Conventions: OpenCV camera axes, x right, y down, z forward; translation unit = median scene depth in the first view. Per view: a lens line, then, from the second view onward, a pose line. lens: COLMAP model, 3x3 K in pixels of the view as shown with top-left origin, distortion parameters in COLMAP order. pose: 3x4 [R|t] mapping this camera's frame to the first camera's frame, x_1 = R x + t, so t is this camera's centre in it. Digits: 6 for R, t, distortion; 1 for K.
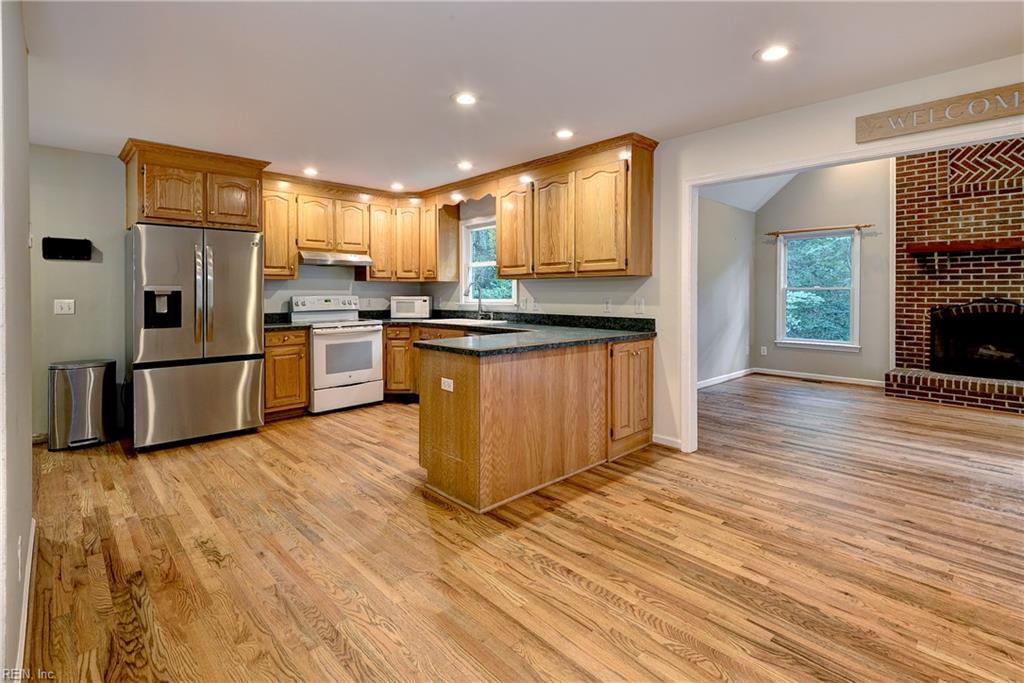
lens RADIAL K [[482.8, 0, 532.3], [0, 482.8, 302.2], [0, 0, 1]] dist [0.016434, -0.009332]
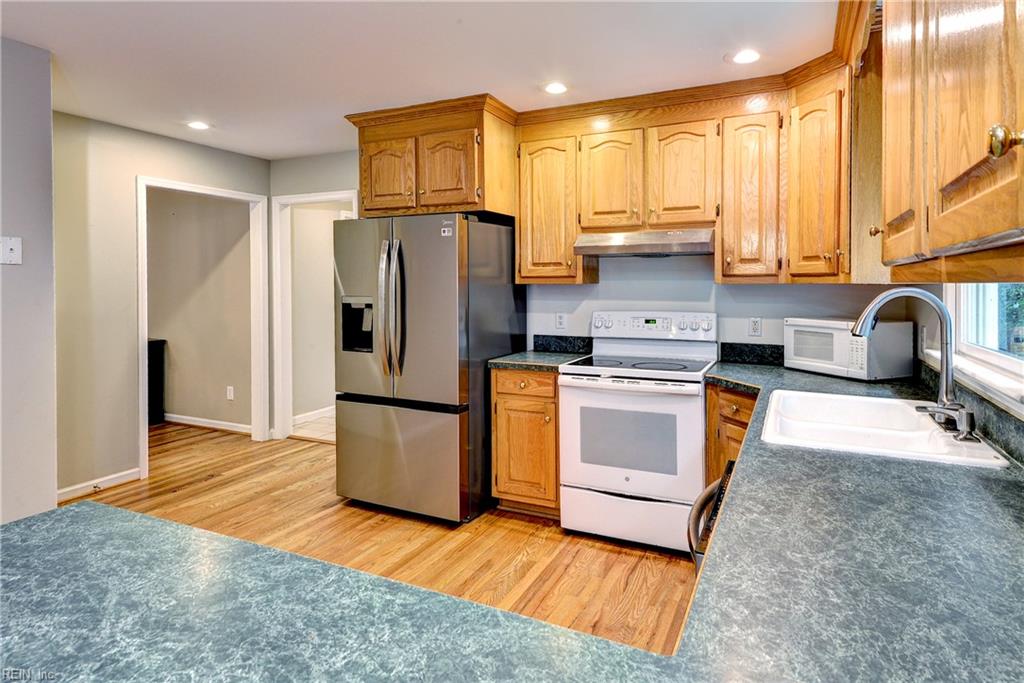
lens RADIAL K [[557.5, 0, 528.9], [0, 557.5, 296.4], [0, 0, 1]] dist [0.023746, -0.000081]
pose [[0.343842, 0.020458, -0.938805, 0.120785], [-0.020779, 0.999684, 0.014174, -0.038927], [0.938798, 0.014634, 0.344158, 0.702284]]
